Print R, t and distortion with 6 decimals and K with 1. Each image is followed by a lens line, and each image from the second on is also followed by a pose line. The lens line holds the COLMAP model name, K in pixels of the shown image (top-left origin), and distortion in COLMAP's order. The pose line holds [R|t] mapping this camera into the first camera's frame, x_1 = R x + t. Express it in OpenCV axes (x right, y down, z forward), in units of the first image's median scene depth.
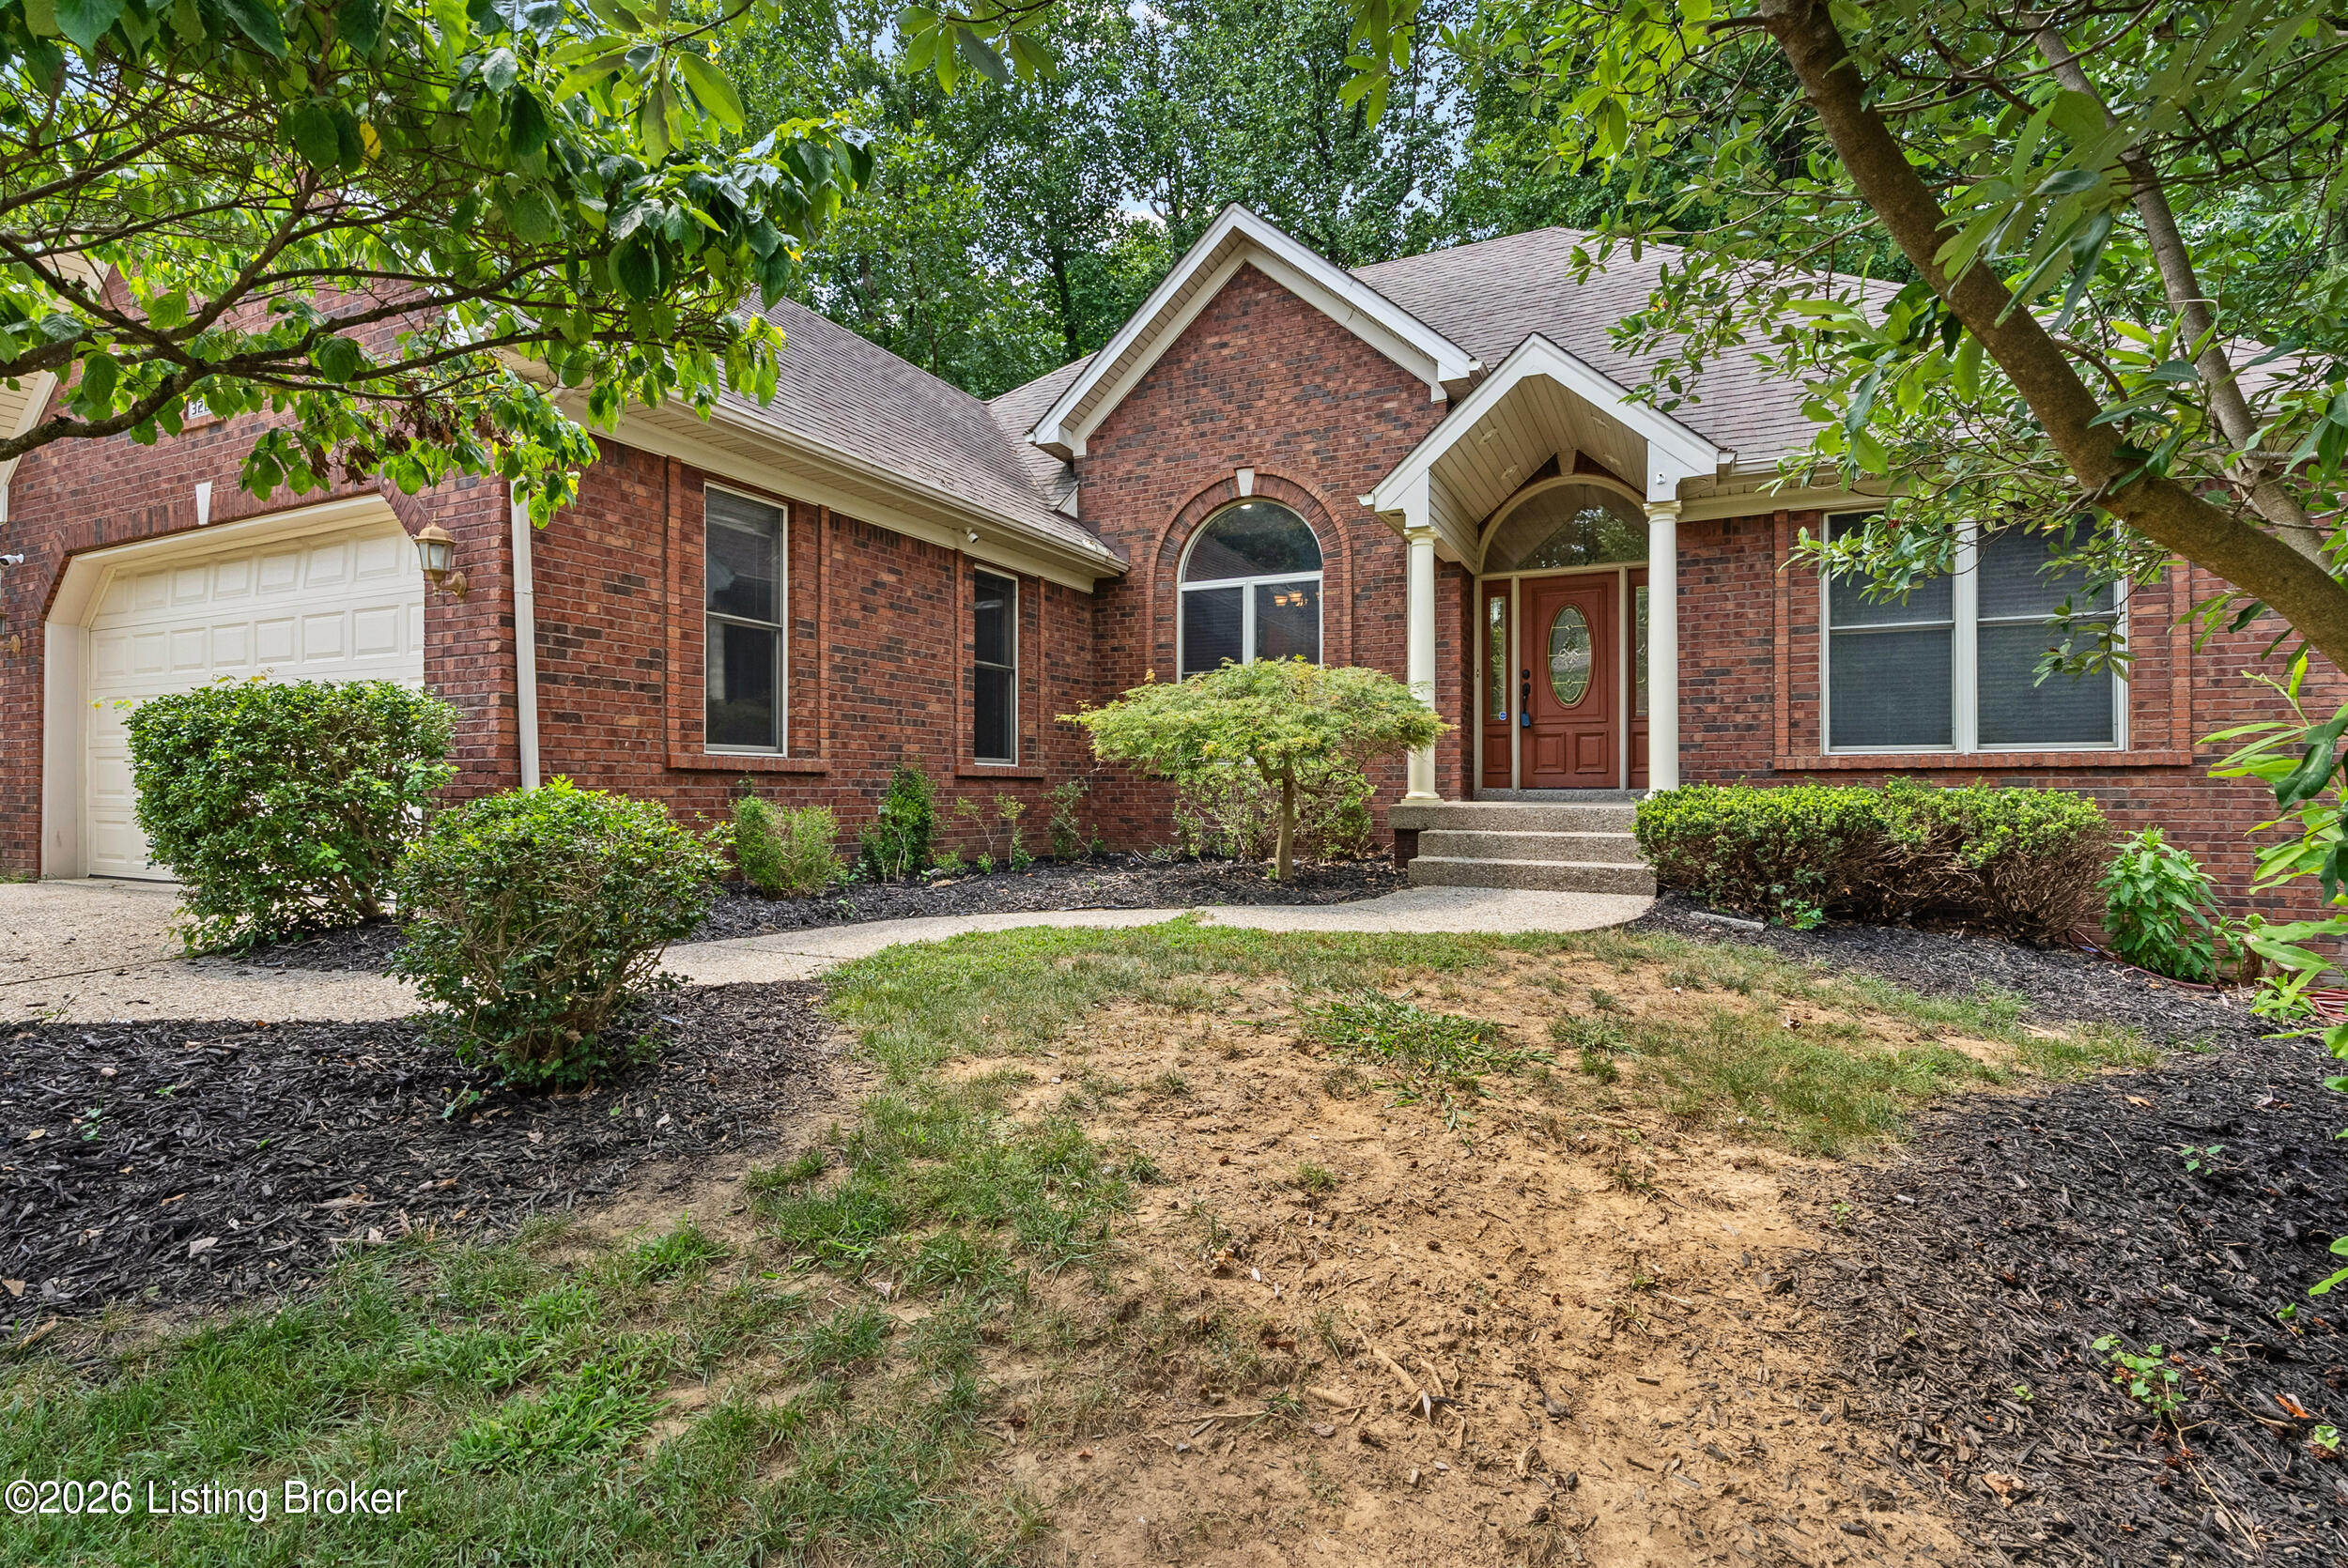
lens RADIAL K [[1067.4, 0, 1169.6], [0, 1067.4, 787.4], [0, 0, 1]] dist [-0.000512, -0.000322]
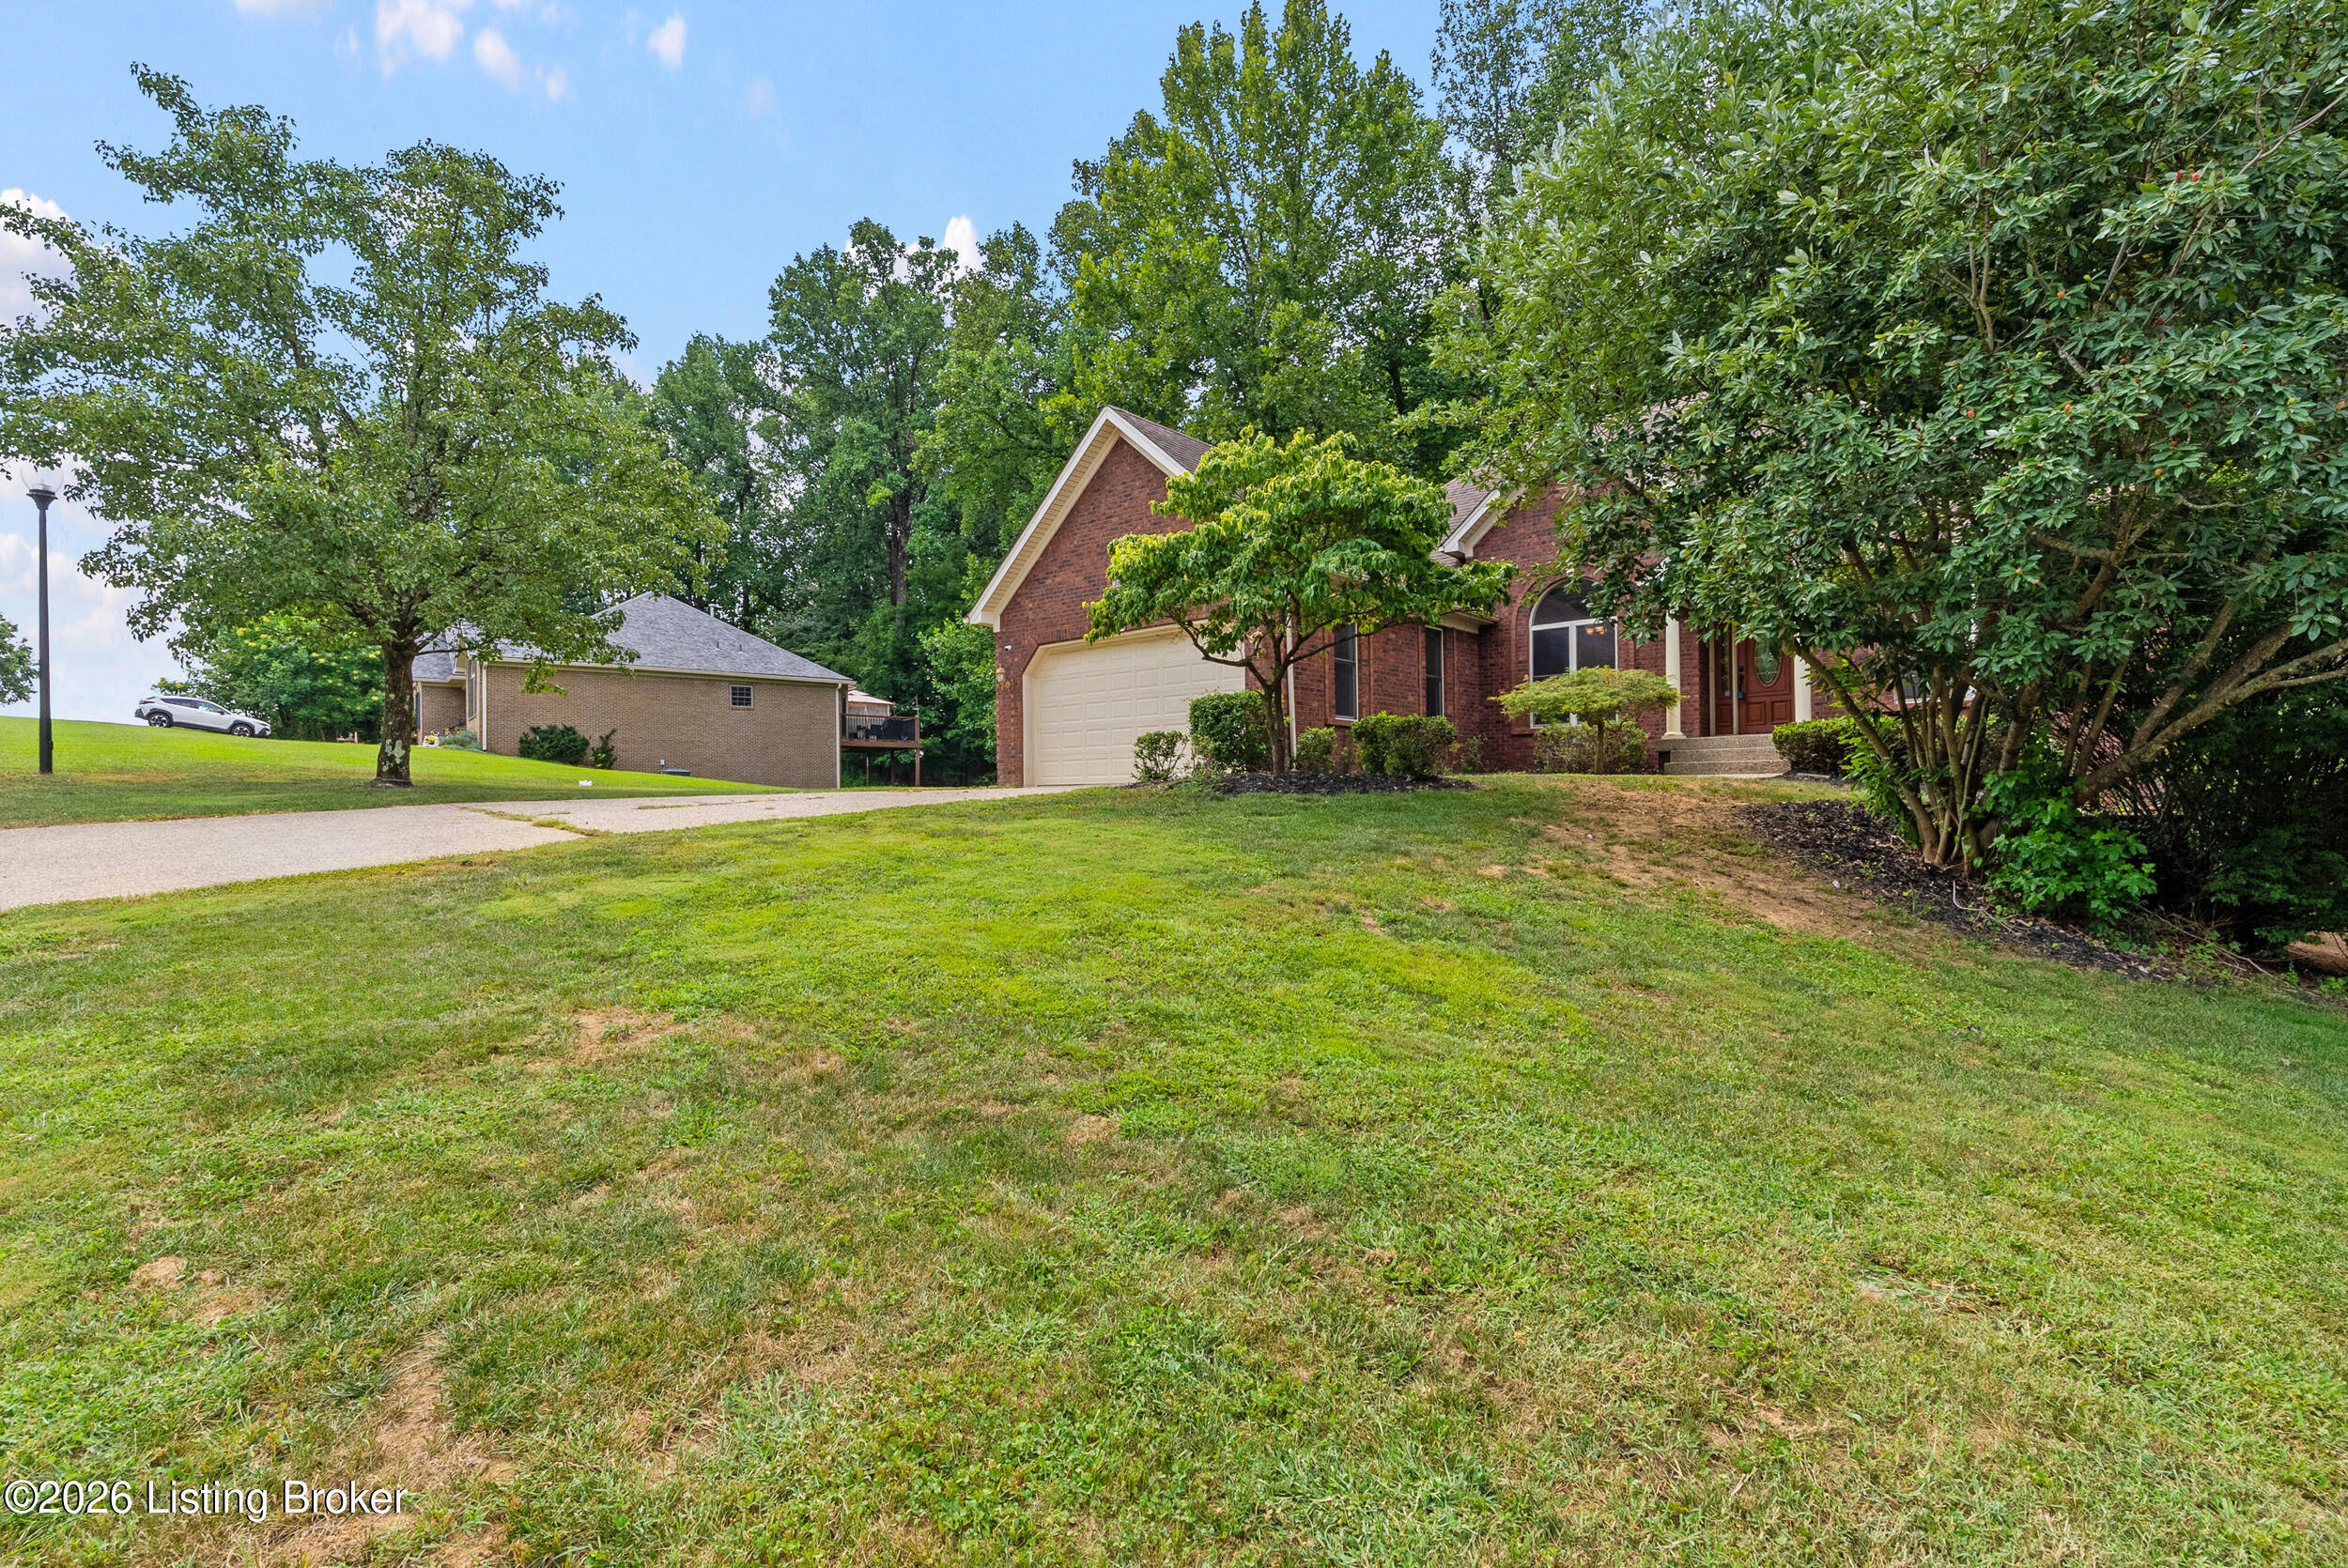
lens RADIAL K [[1067.4, 0, 1166.7], [0, 1067.4, 797.6], [0, 0, 1]] dist [-0.000512, -0.000322]
pose [[0.967492, -0.015012, -0.252456, -0.147667], [0.013894, 0.999884, -0.006210, 0.108330], [0.252520, 0.002501, 0.967588, -0.976609]]
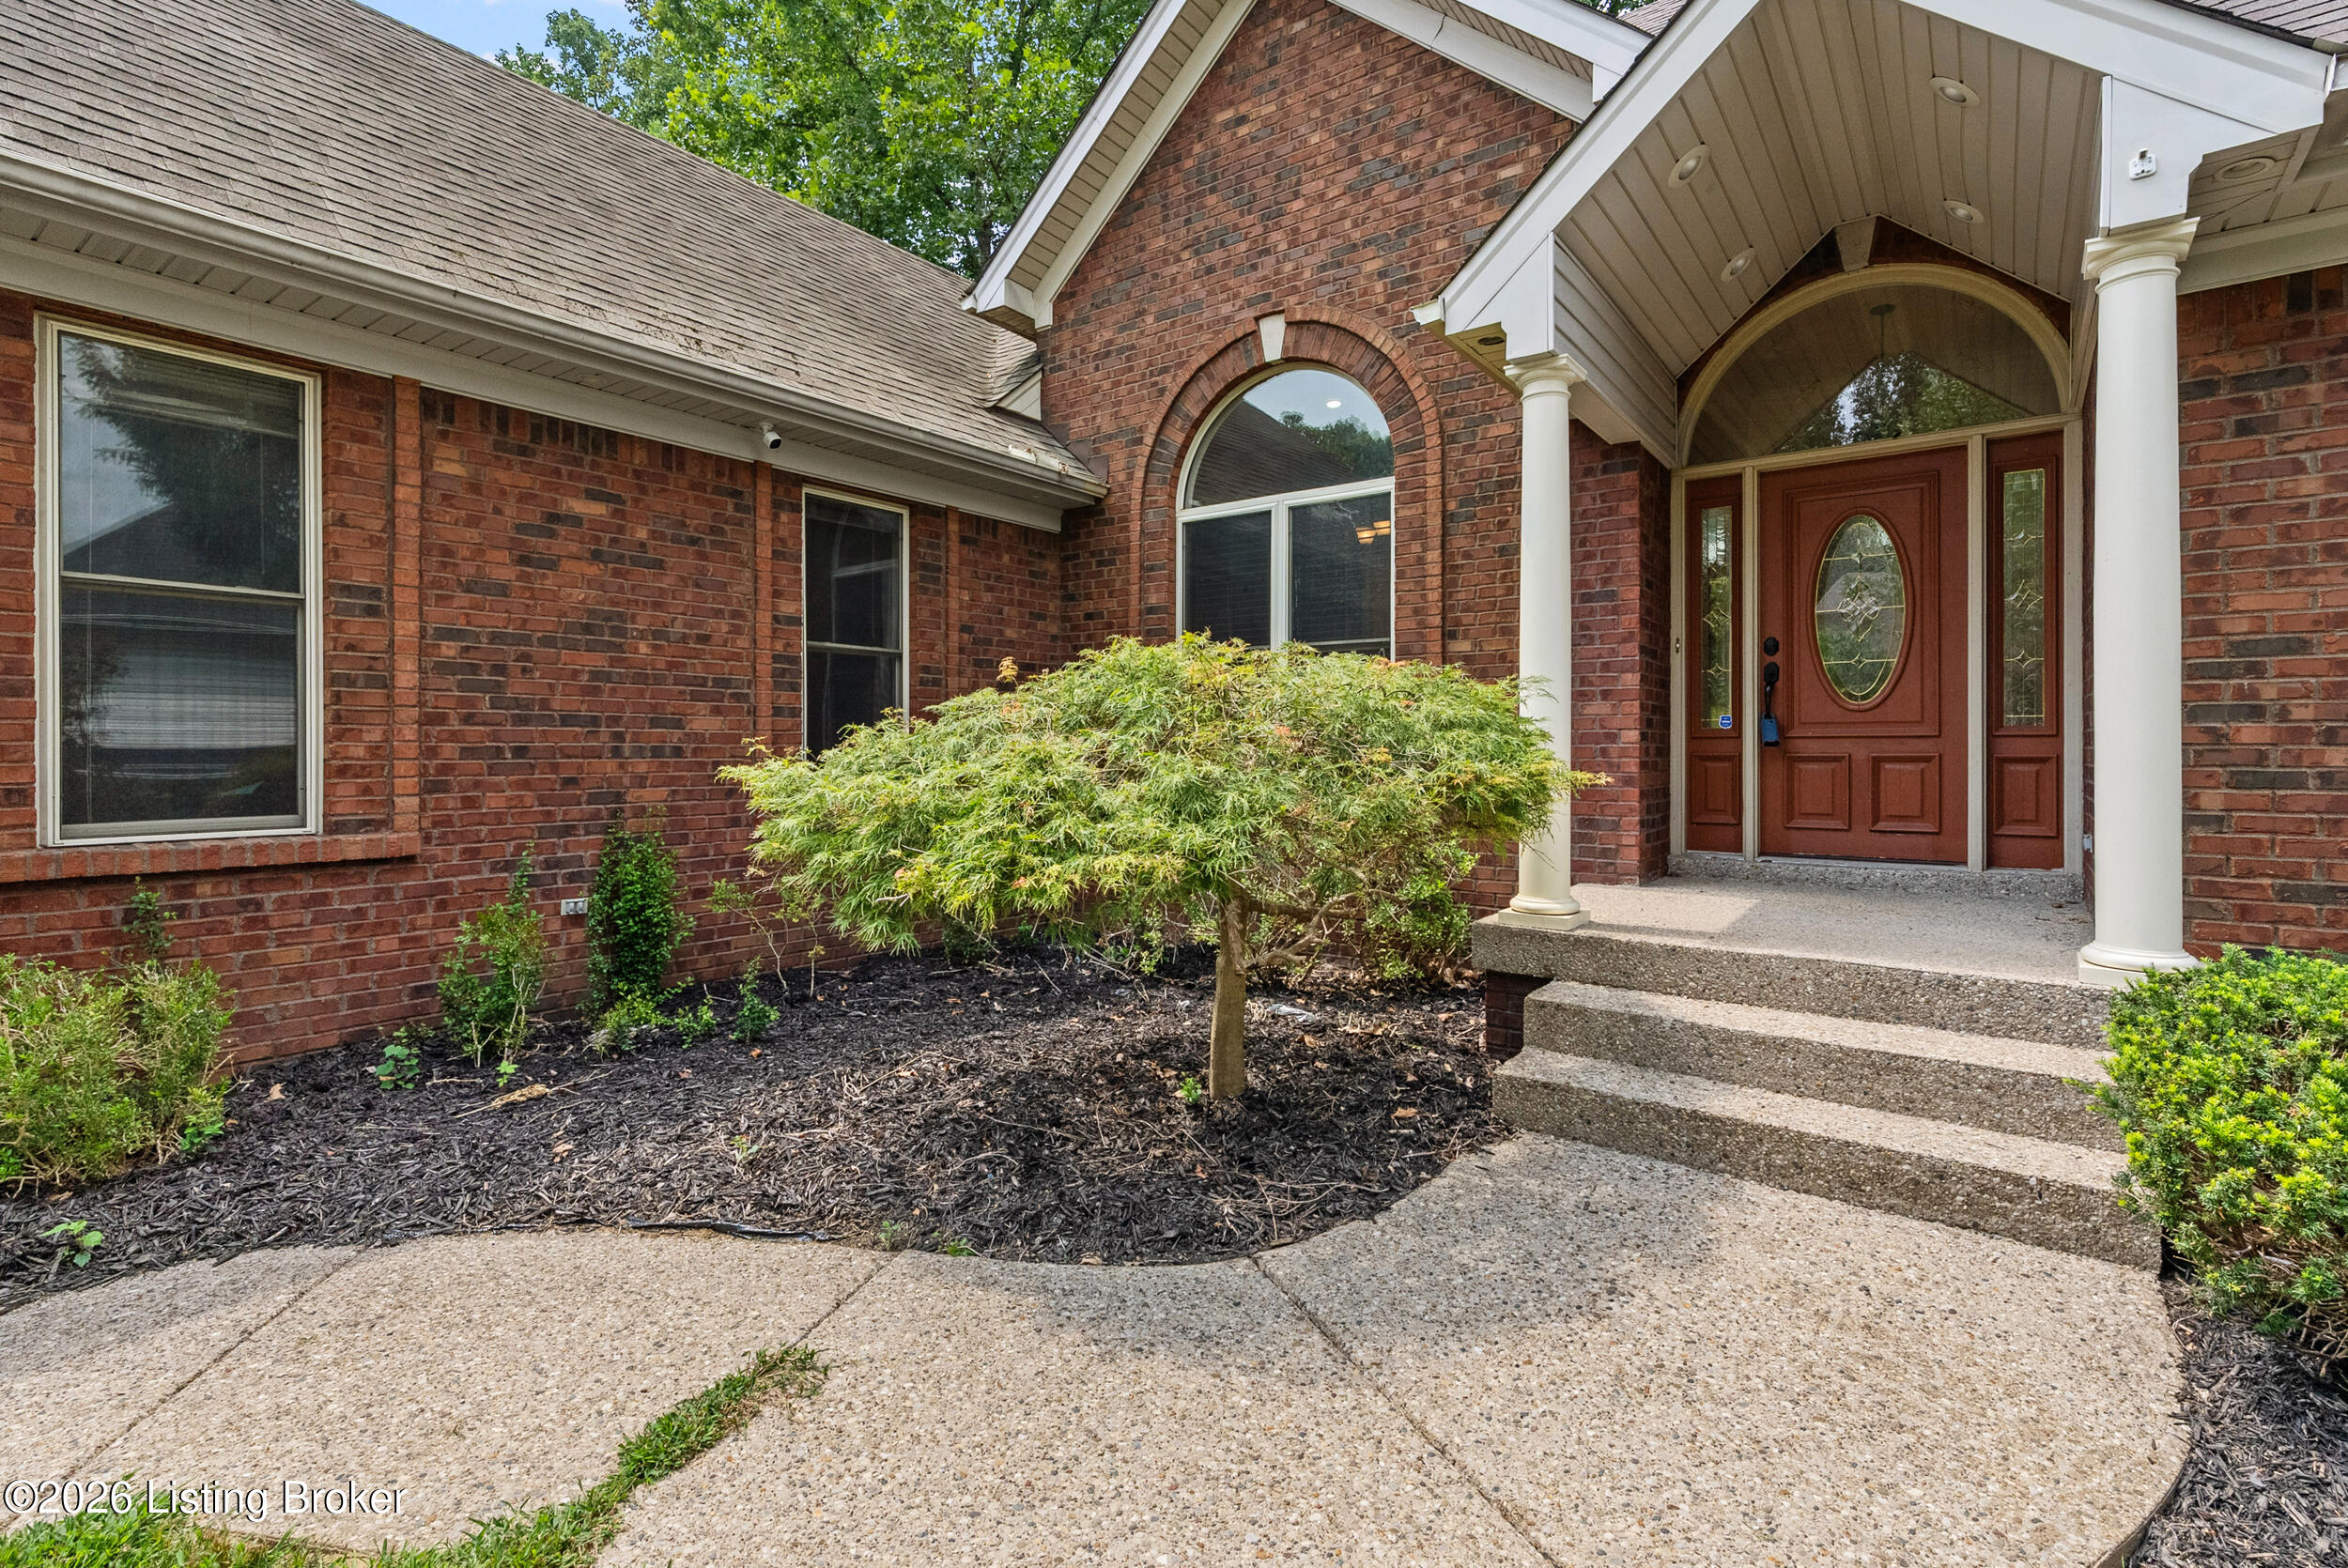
lens RADIAL K [[1067.4, 0, 1173.8], [0, 1067.4, 751.7], [0, 0, 1]] dist [-0.000512, -0.000322]
pose [[0.982670, 0.000054, -0.185365, 0.137992], [0.000910, 0.999987, 0.005114, -0.056366], [0.185363, -0.005194, 0.982656, 0.416503]]
